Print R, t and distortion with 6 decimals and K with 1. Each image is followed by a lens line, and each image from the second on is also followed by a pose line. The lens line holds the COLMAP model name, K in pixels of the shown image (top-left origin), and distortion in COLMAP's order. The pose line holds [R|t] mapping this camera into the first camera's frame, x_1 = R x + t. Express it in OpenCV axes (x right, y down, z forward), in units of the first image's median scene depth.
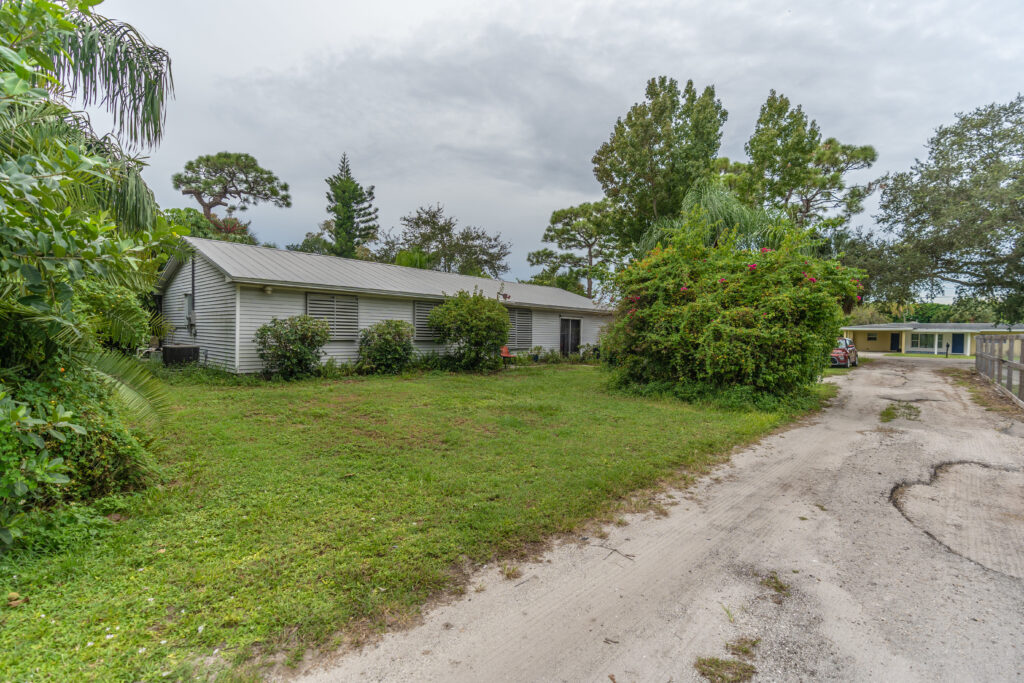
lens RADIAL K [[485.6, 0, 512.4], [0, 485.6, 334.2], [0, 0, 1]] dist [-0.004091, 0.000091]
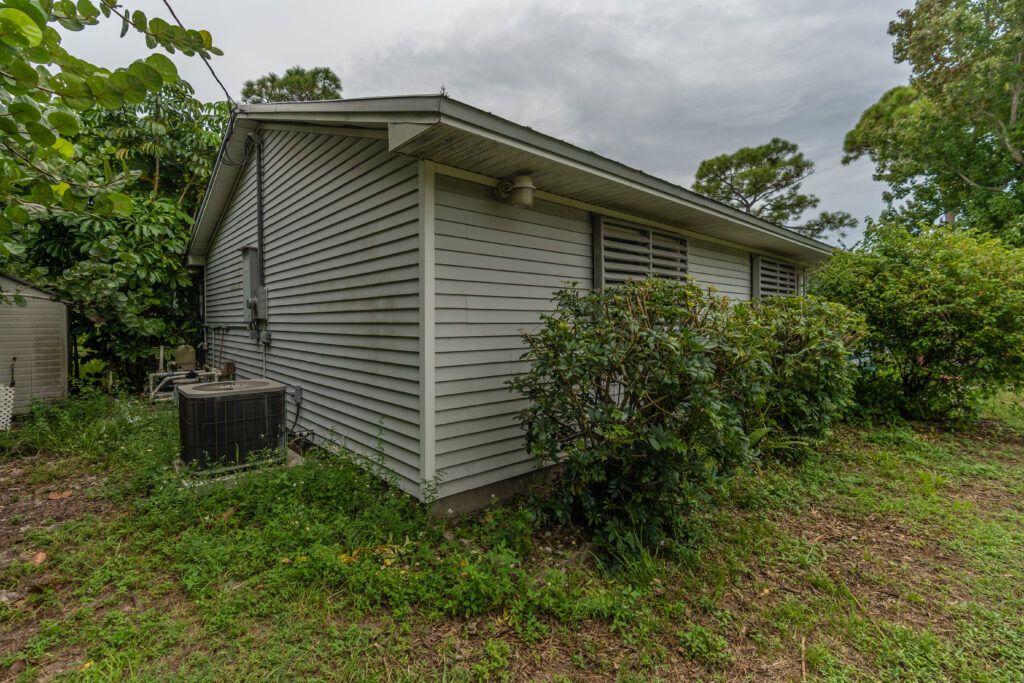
lens RADIAL K [[462.6, 0, 484.2], [0, 462.6, 327.1], [0, 0, 1]] dist [0.000110, -0.000127]
pose [[0.992860, -0.017374, -0.118016, -0.237608], [0.017874, 0.999835, 0.003181, -0.006623], [0.117941, -0.005267, 0.993007, 0.352690]]
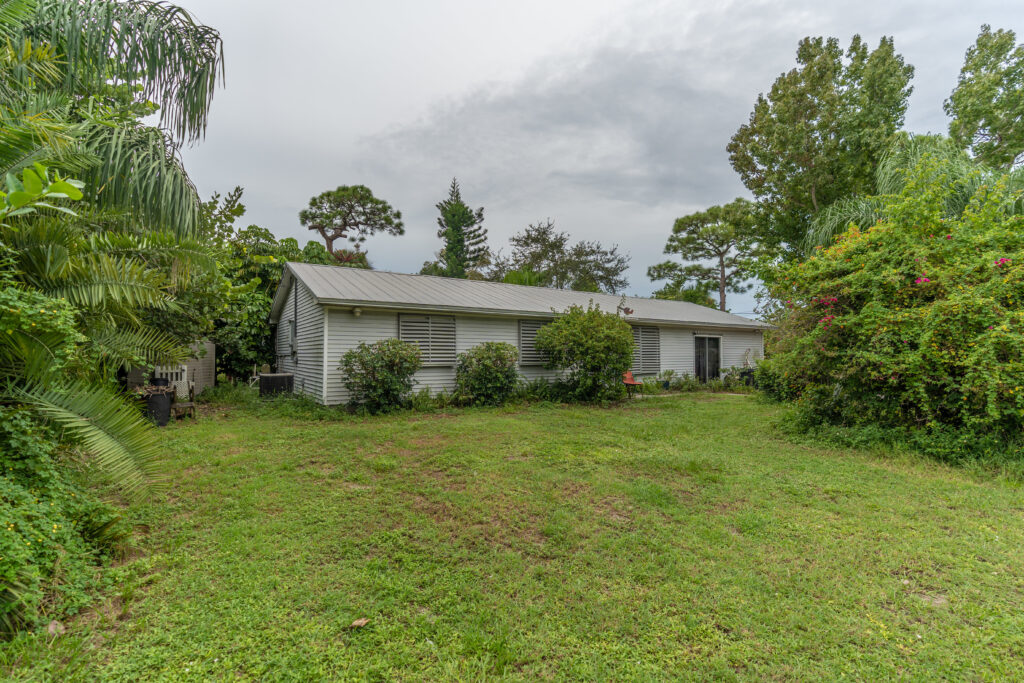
lens RADIAL K [[477.3, 0, 503.2], [0, 477.3, 335.8], [0, 0, 1]] dist [-0.002580, 0.000370]
pose [[0.966364, -0.027684, -0.255683, -0.007729], [0.016067, 0.998746, -0.047414, -0.000112], [0.256675, 0.041711, 0.965597, 0.104593]]
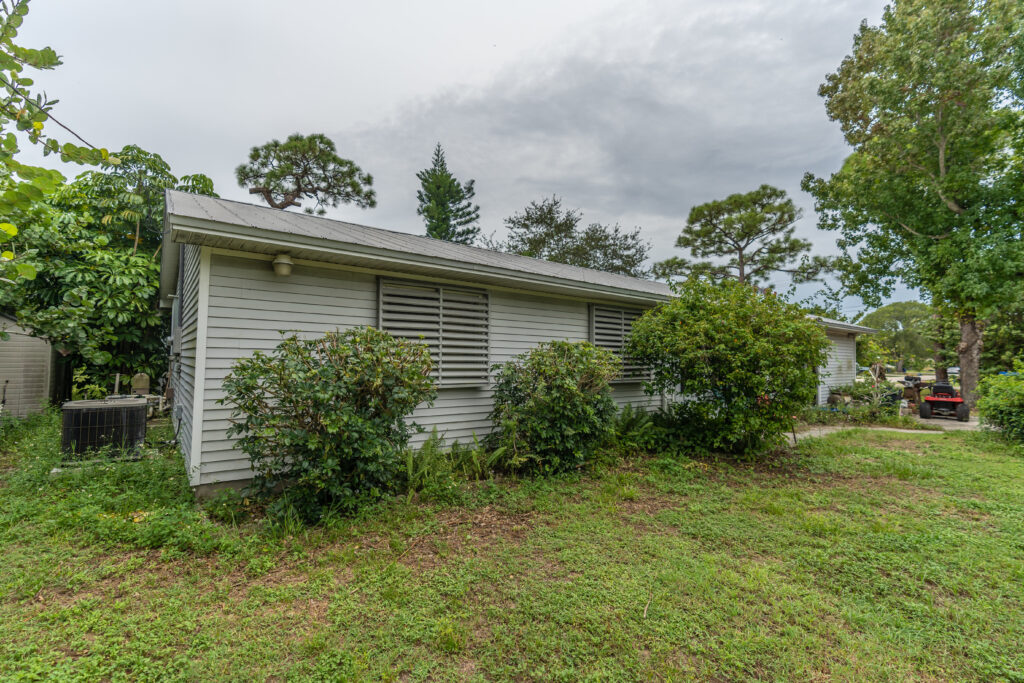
lens RADIAL K [[453.4, 0, 493.9], [0, 453.4, 339.7], [0, 0, 1]] dist [-0.000532, 0.001371]
pose [[0.981527, -0.009852, -0.191068, -0.129186], [0.000738, 0.998861, -0.047709, -0.006537], [0.191320, 0.046687, 0.980417, 0.327455]]
